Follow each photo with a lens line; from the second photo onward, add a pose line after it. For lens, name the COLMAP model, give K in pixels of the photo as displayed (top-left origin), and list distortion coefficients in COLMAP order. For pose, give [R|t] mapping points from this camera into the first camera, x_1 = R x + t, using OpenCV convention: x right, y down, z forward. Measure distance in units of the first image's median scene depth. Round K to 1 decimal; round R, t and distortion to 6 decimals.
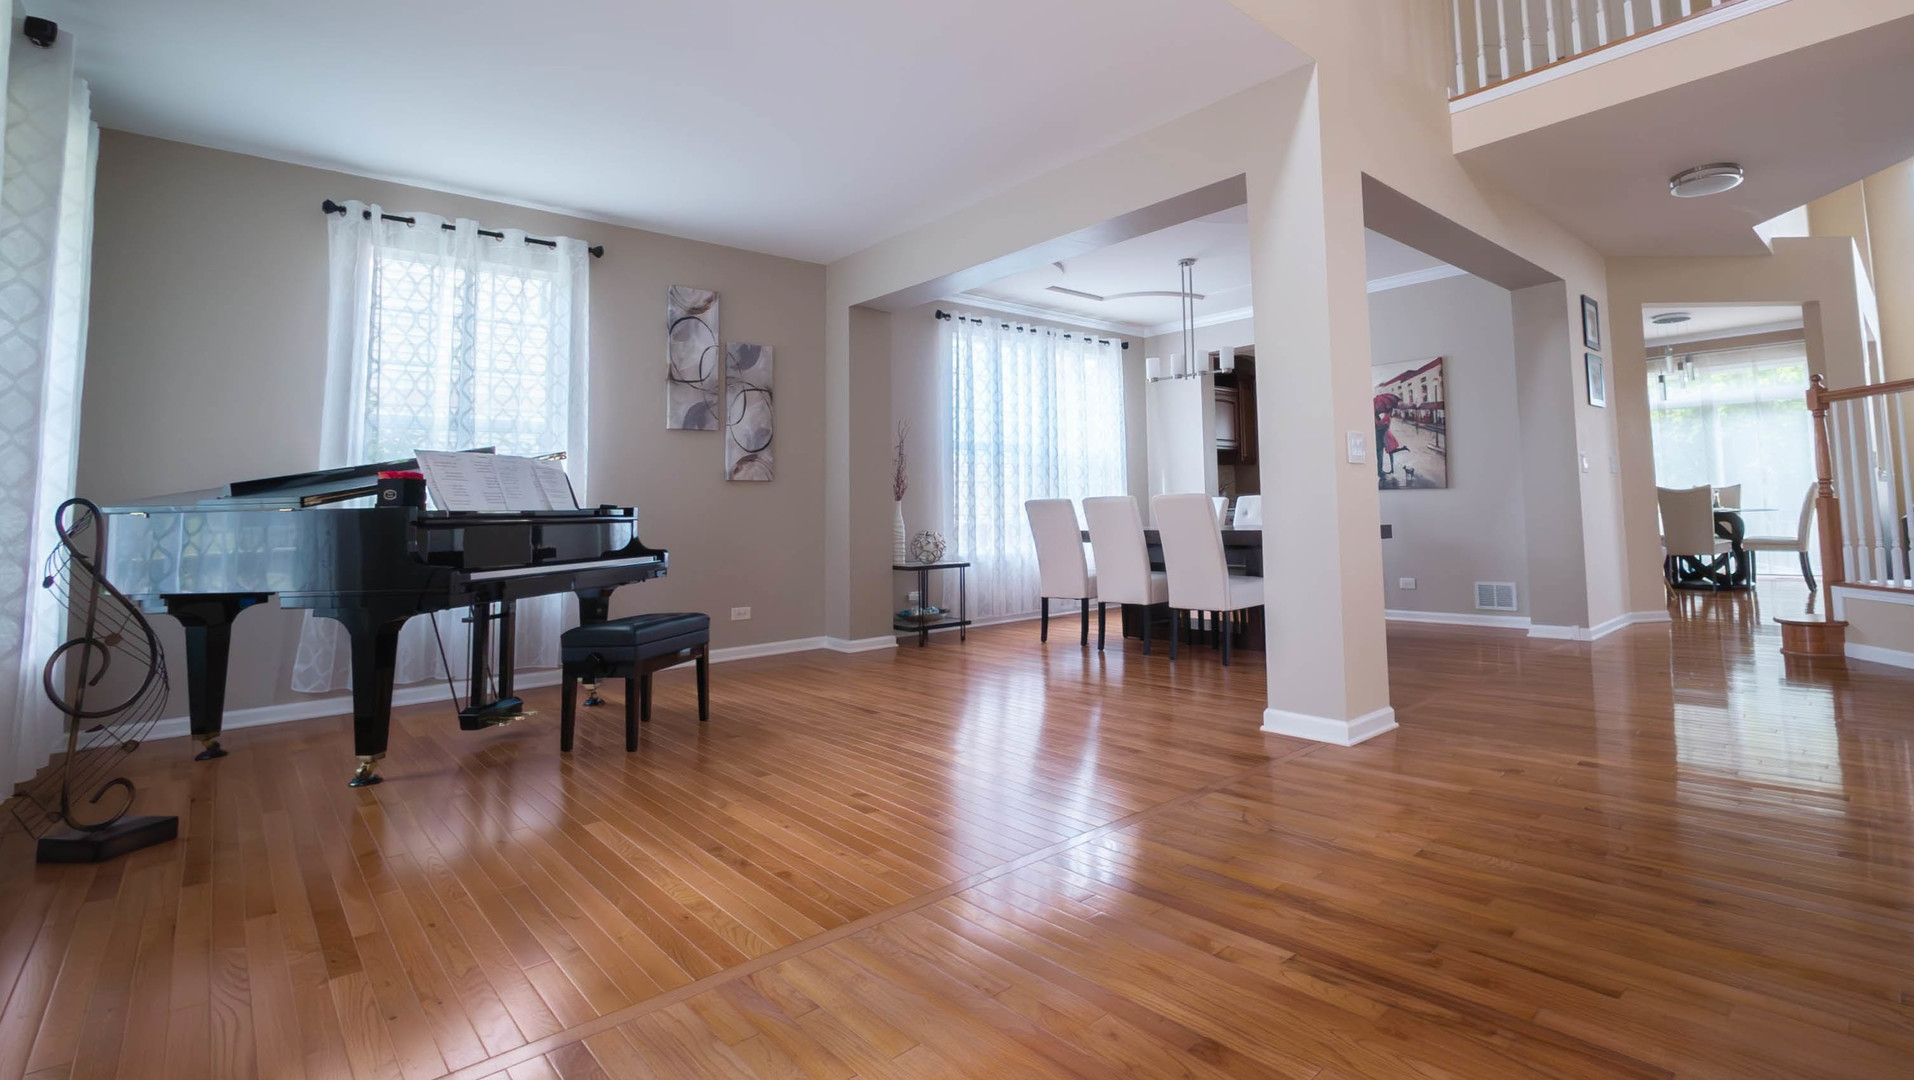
lens RADIAL K [[874.3, 0, 956.5], [0, 874.3, 527.1], [0, 0, 1]] dist [-0.026859, 0.000087]
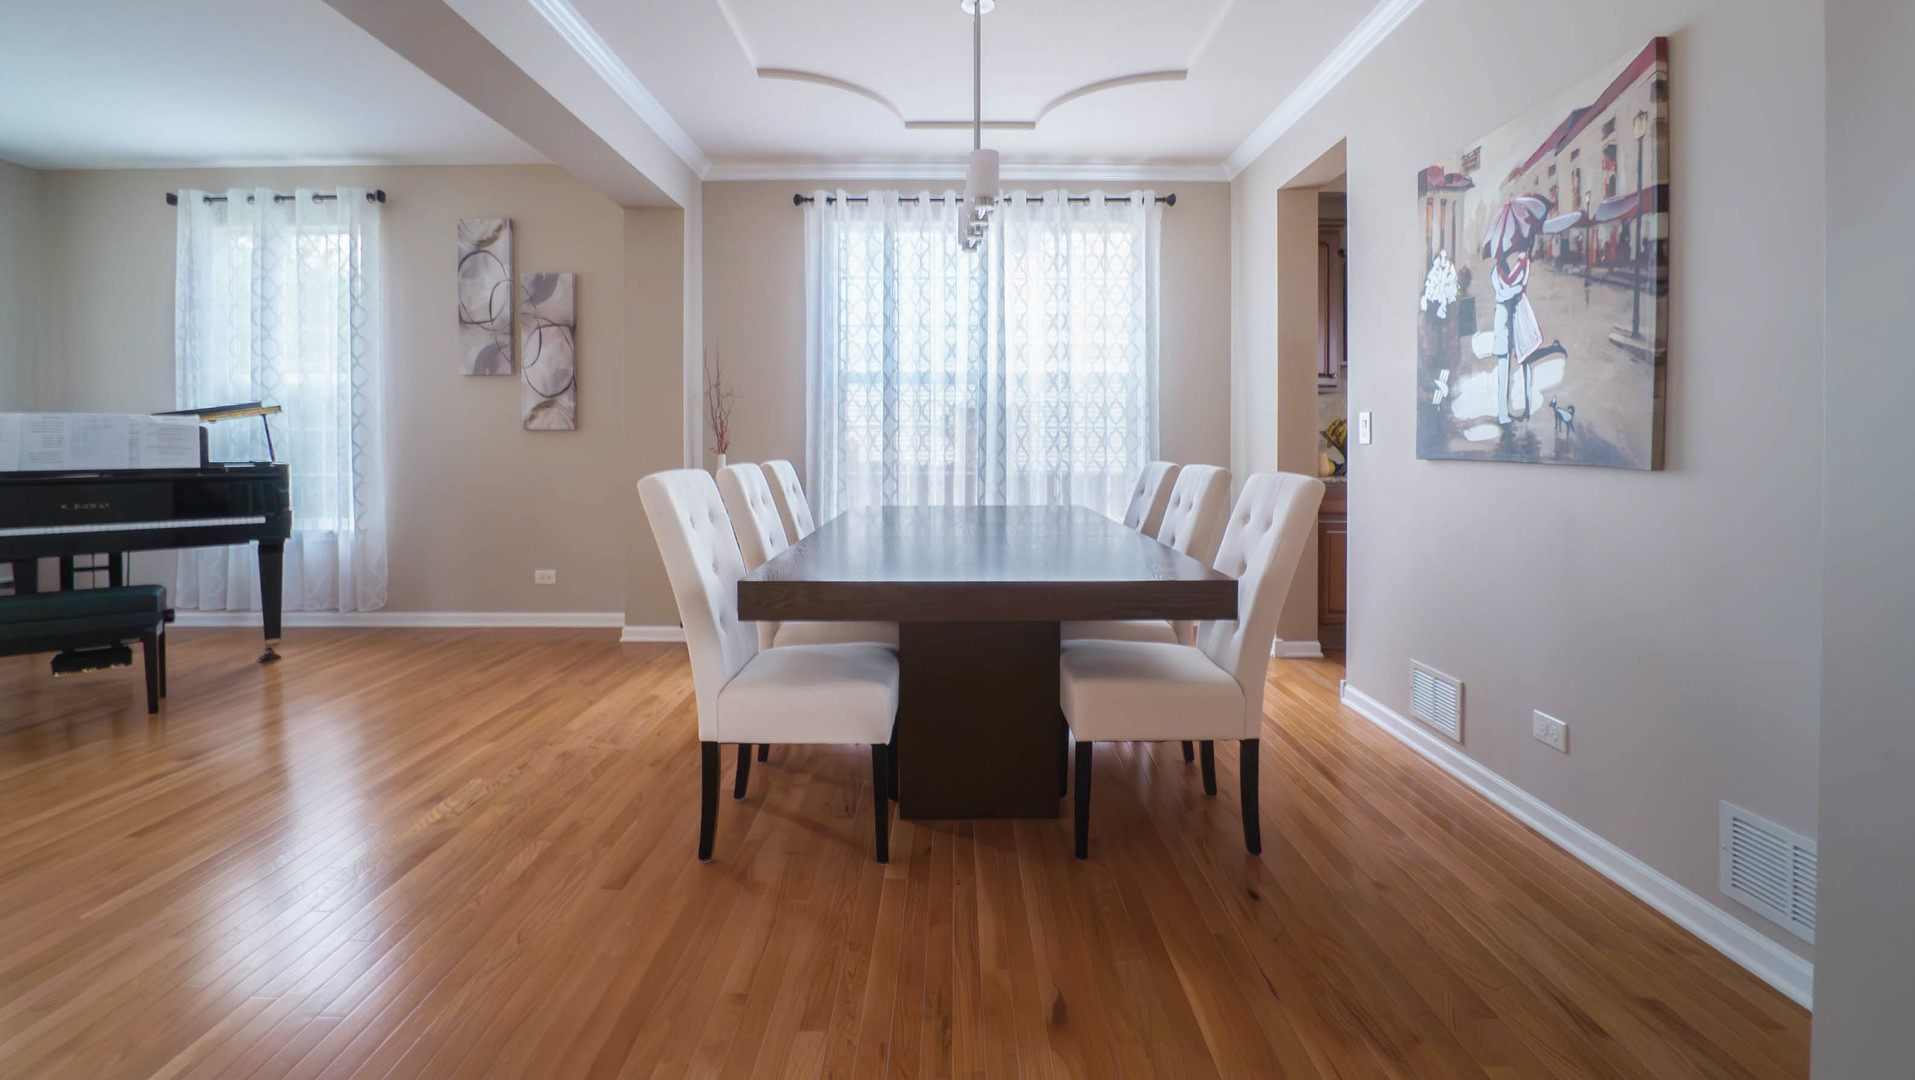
lens RADIAL K [[780.1, 0, 954.3], [0, 780.1, 466.2], [0, 0, 1]] dist [-0.003296, -0.000449]
pose [[0.758785, 0.041397, -0.650024, 0.554162], [-0.022572, 0.999050, 0.037275, -0.051430], [0.650950, -0.013612, 0.758999, 0.631553]]
